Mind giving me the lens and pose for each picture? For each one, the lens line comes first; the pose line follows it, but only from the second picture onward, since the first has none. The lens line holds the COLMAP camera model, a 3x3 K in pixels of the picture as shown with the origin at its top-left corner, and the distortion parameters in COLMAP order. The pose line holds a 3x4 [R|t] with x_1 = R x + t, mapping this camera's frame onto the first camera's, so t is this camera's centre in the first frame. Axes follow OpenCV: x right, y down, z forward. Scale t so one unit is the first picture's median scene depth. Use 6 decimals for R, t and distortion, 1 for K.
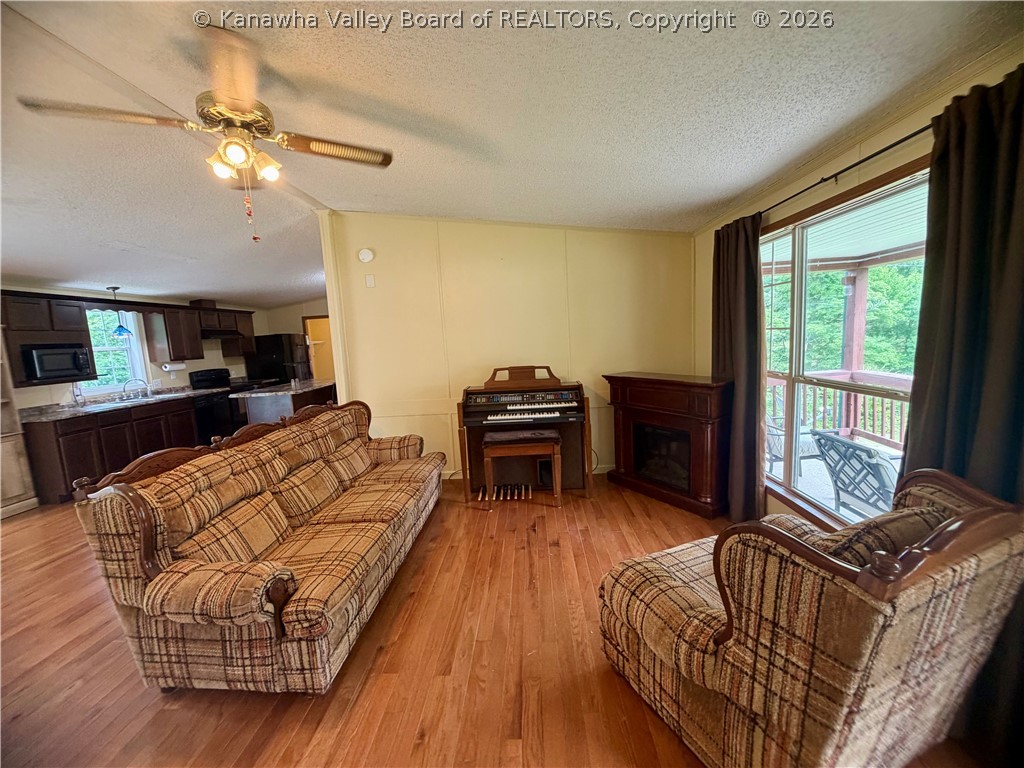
lens RADIAL K [[409.2, 0, 509.3], [0, 409.2, 383.8], [0, 0, 1]] dist [0.000007, -0.001207]
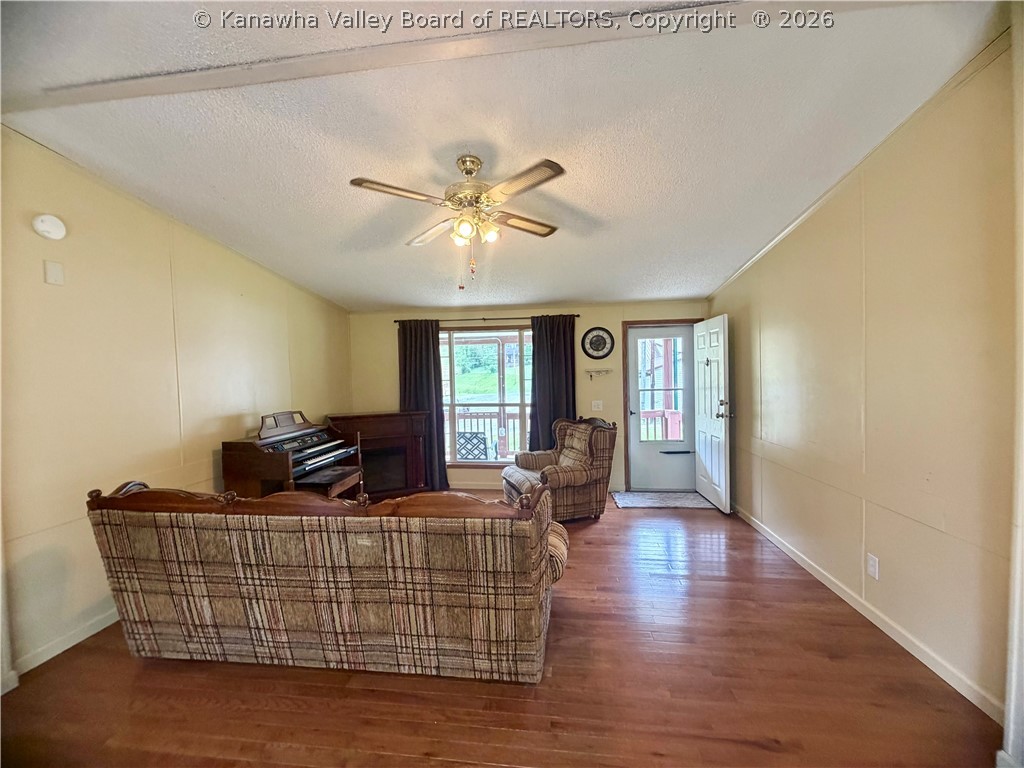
lens RADIAL K [[409.2, 0, 510.1], [0, 409.2, 385.2], [0, 0, 1]] dist [0.000007, -0.001207]
pose [[0.061566, 0.024747, 0.997796, -1.048338], [0.139747, 0.989632, -0.033167, 0.000351], [-0.988271, 0.141481, 0.057470, 0.479565]]
